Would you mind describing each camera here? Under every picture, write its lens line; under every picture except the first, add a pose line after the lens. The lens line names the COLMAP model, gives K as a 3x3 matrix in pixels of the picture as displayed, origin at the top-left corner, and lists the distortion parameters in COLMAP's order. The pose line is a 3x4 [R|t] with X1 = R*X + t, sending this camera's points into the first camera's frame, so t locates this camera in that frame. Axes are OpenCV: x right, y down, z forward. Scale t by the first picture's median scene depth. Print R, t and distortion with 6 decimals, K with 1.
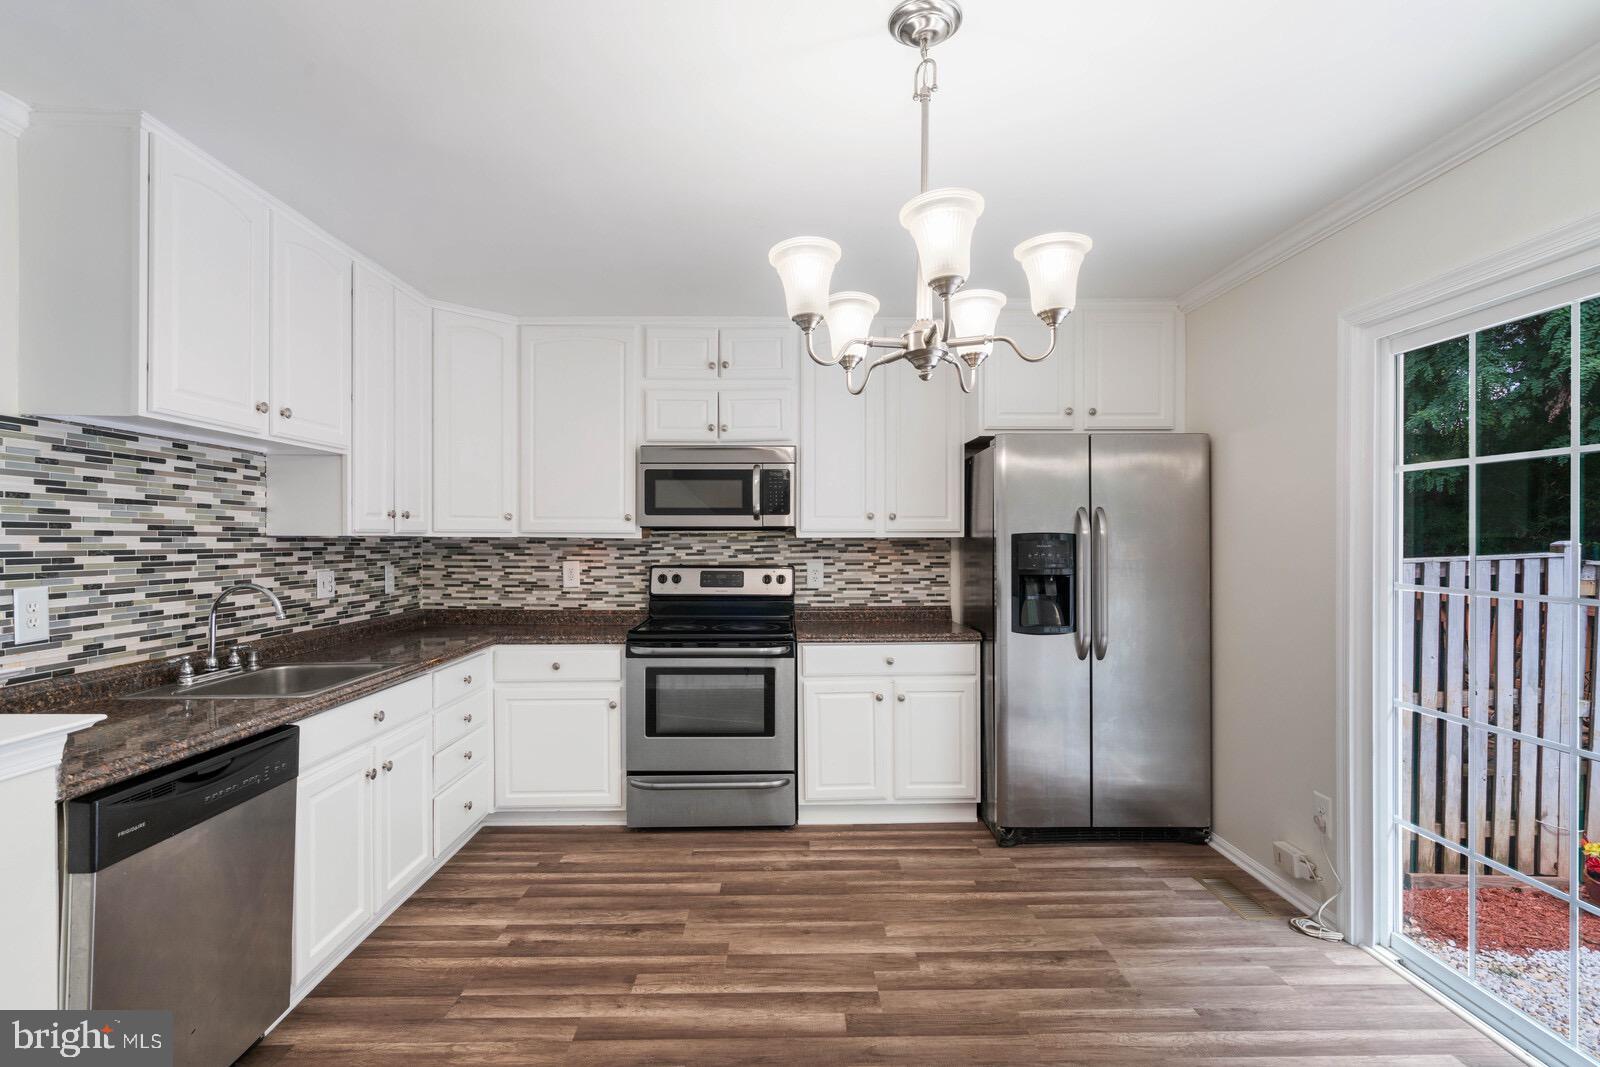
lens RADIAL K [[759.6, 0, 794.3], [0, 759.6, 539.6], [0, 0, 1]] dist [-0.011734, 0.005493]
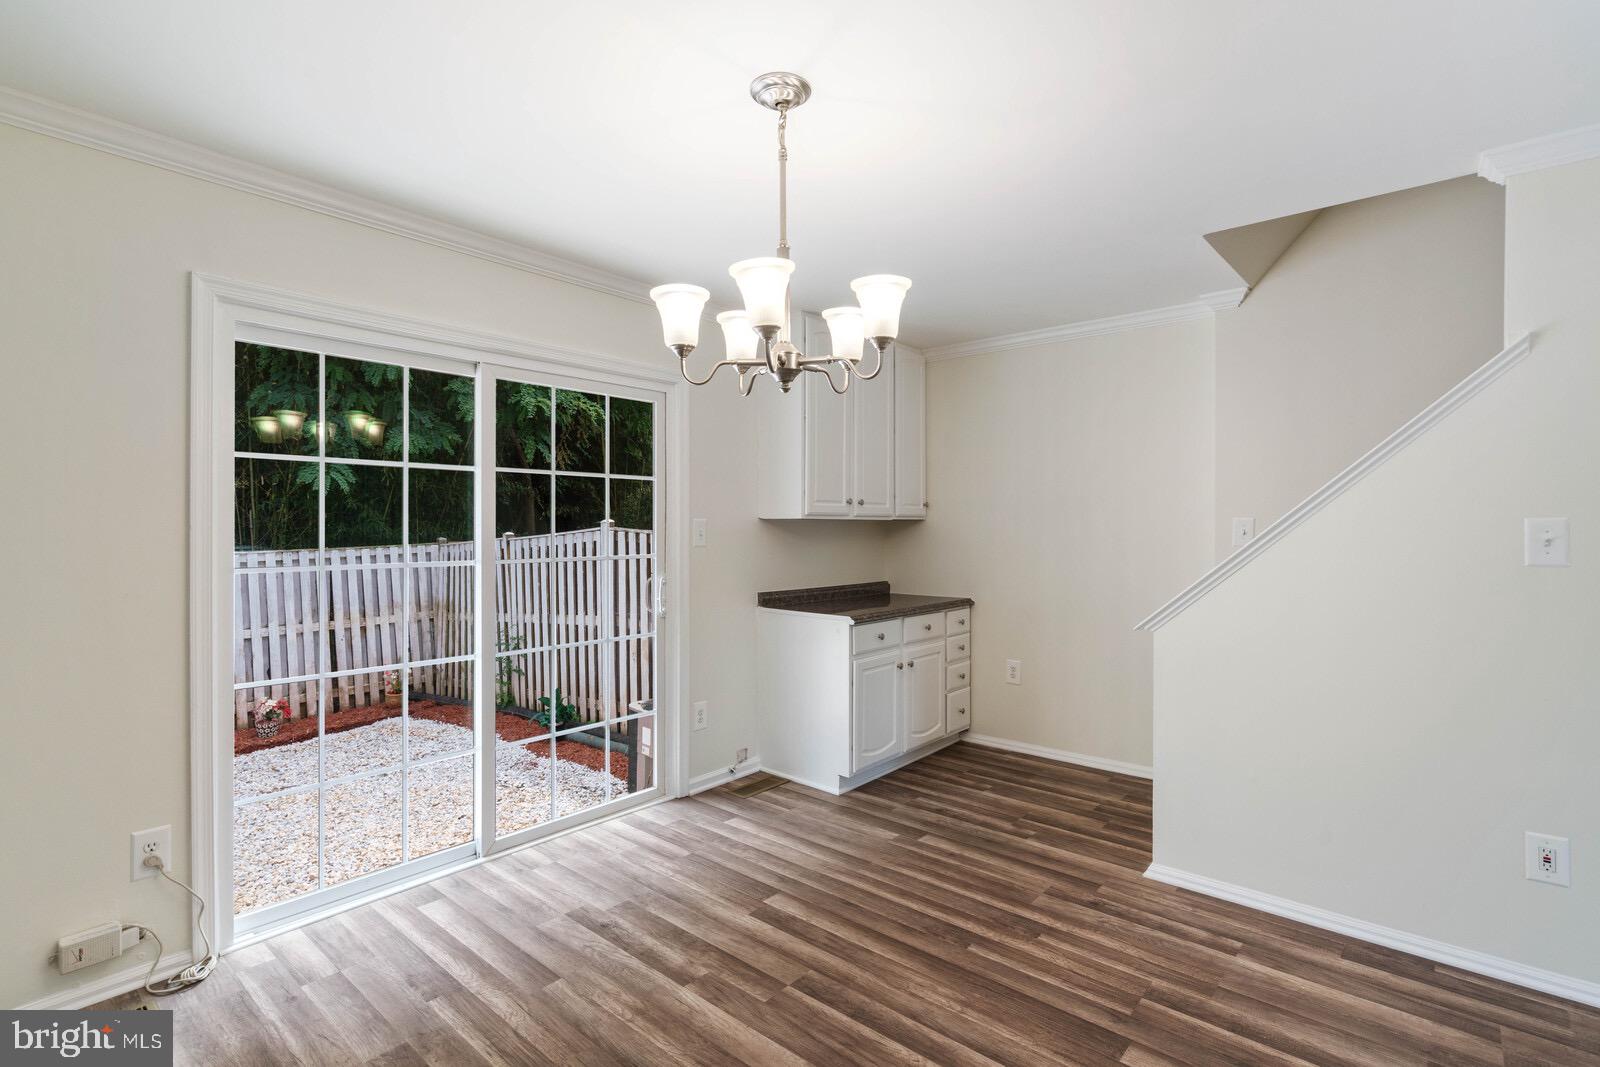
lens RADIAL K [[759.6, 0, 797.8], [0, 759.6, 536.3], [0, 0, 1]] dist [-0.011734, 0.005493]
pose [[-0.749896, -0.007562, 0.661512, -0.314598], [0.002373, 0.999897, 0.014120, 0.002151], [-0.661551, 0.012158, -0.749802, 0.930391]]
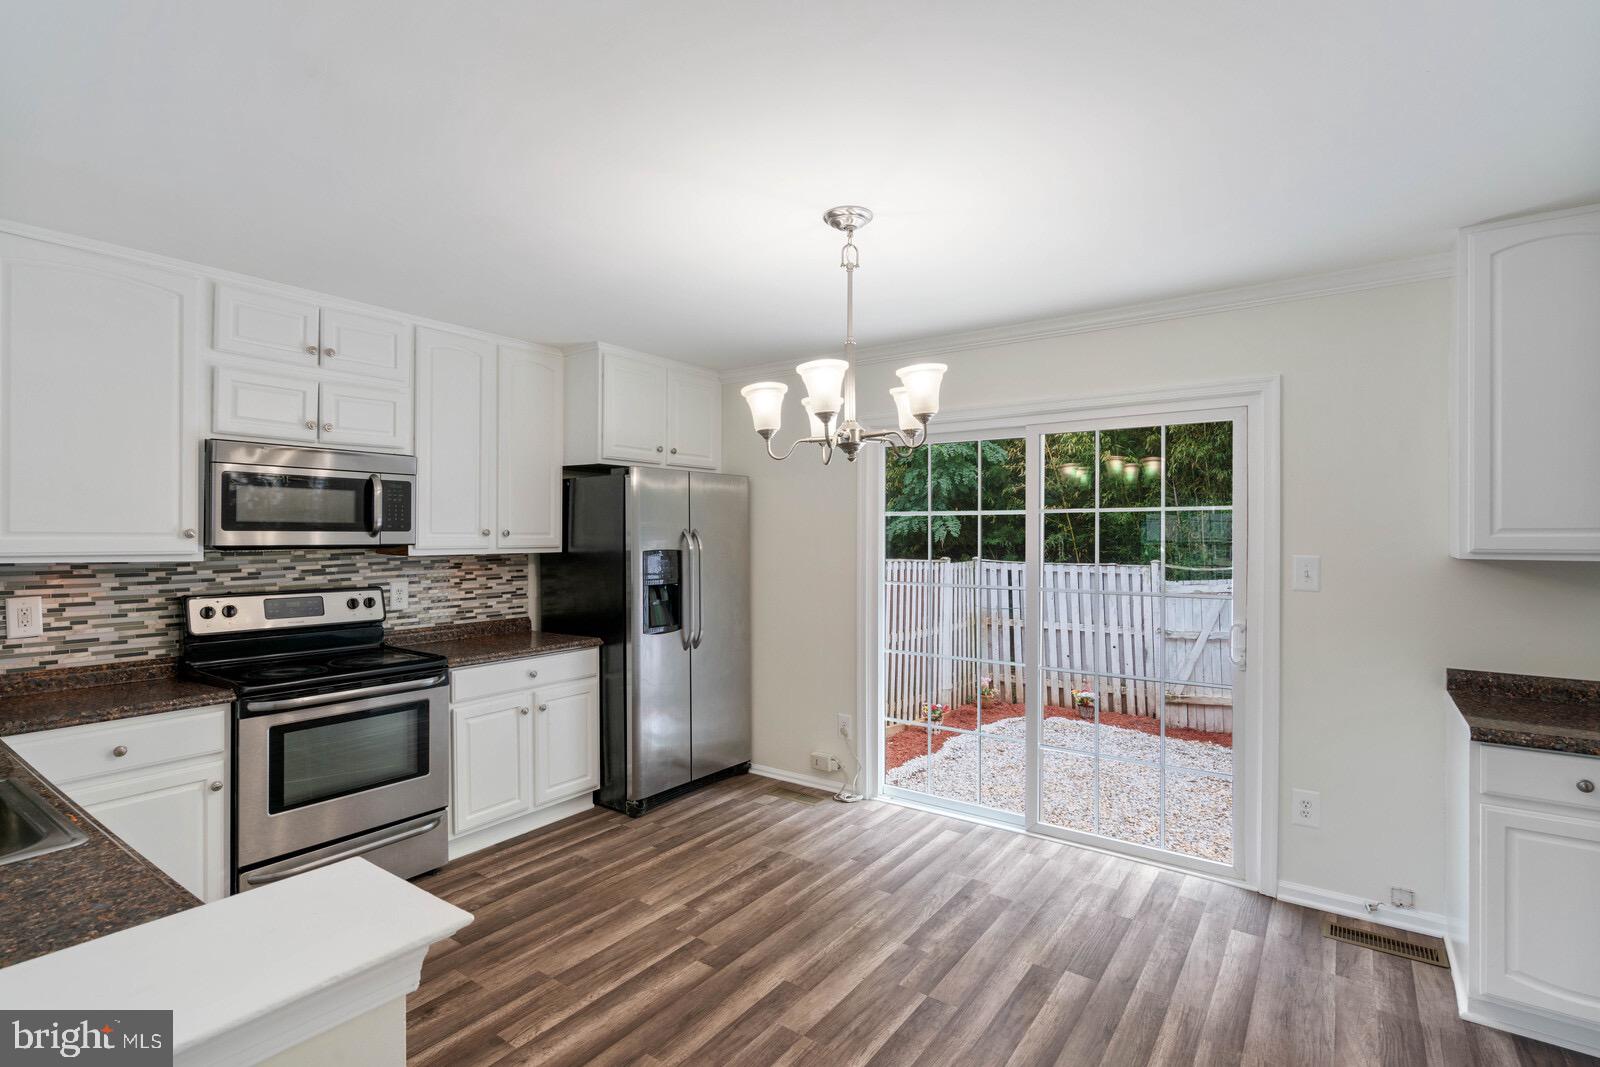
lens RADIAL K [[759.6, 0, 790.4], [0, 759.6, 530.2], [0, 0, 1]] dist [-0.011734, 0.005493]
pose [[0.600839, 0.005935, 0.799348, -0.530346], [-0.000449, 0.999975, -0.007087, -0.032141], [-0.799370, 0.003899, 0.600827, 0.102341]]
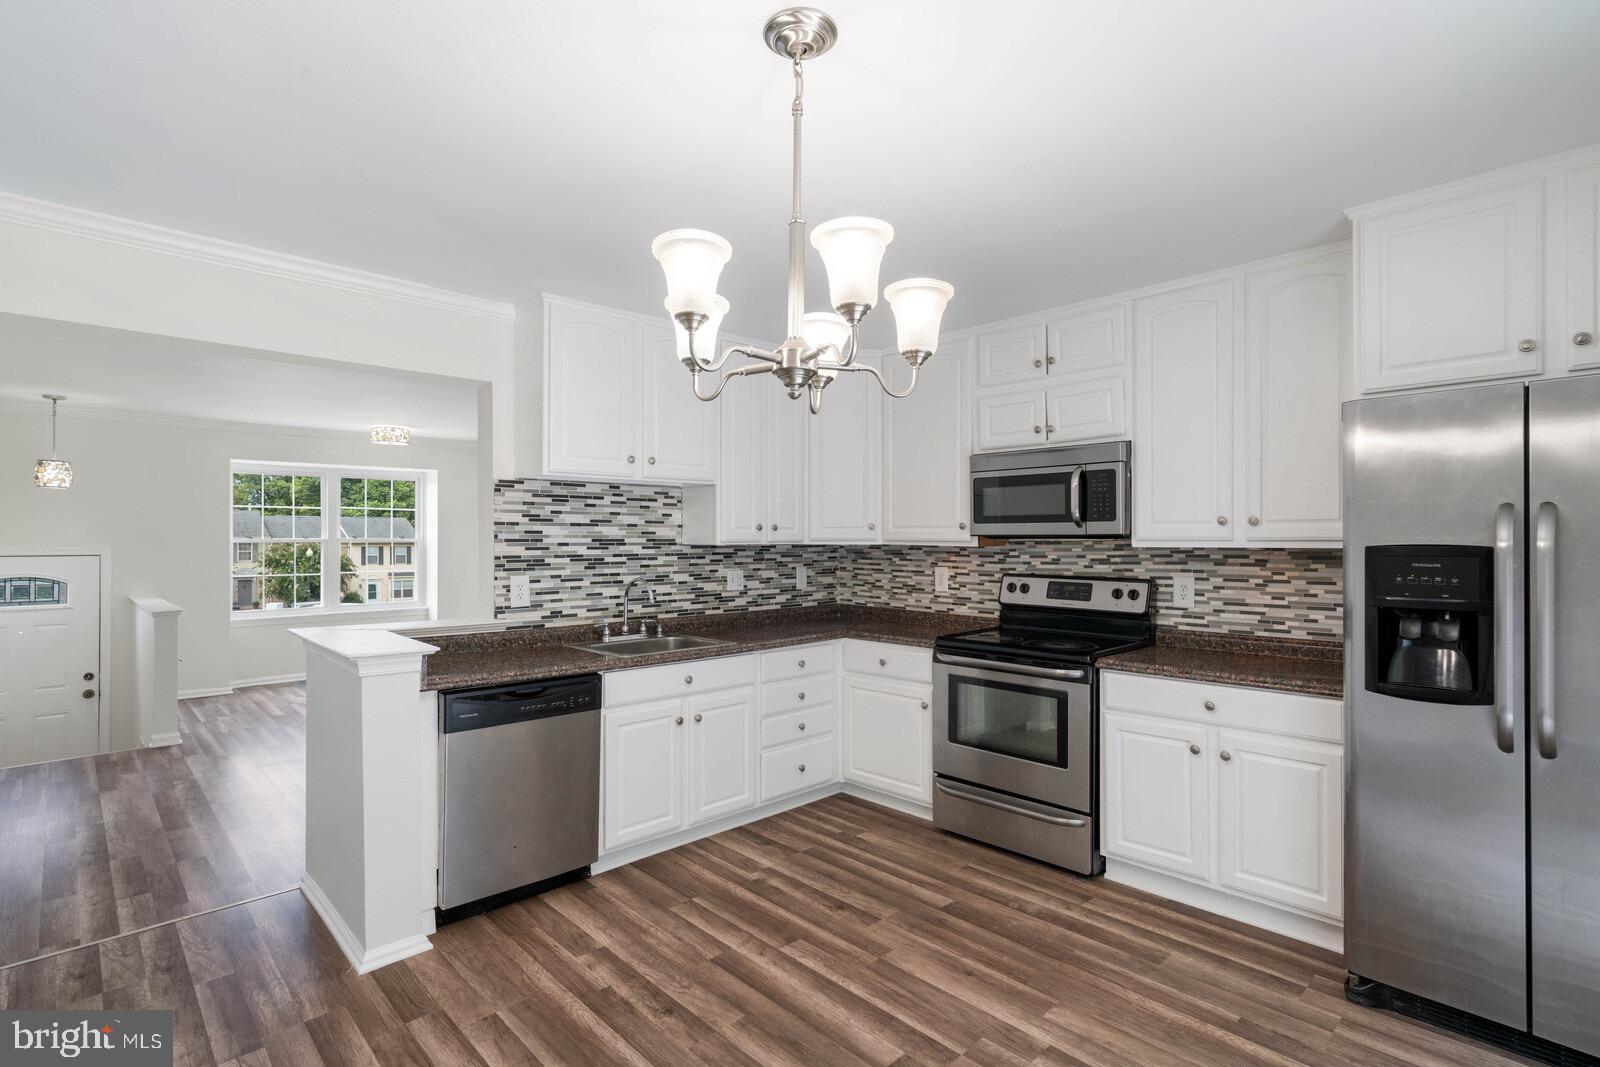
lens RADIAL K [[759.6, 0, 795.5], [0, 759.6, 535.8], [0, 0, 1]] dist [-0.011734, 0.005493]
pose [[0.679648, -0.003090, -0.733532, 0.439844], [-0.000293, 0.999990, -0.004484, -0.013457], [0.733538, 0.003262, 0.679640, 0.163803]]
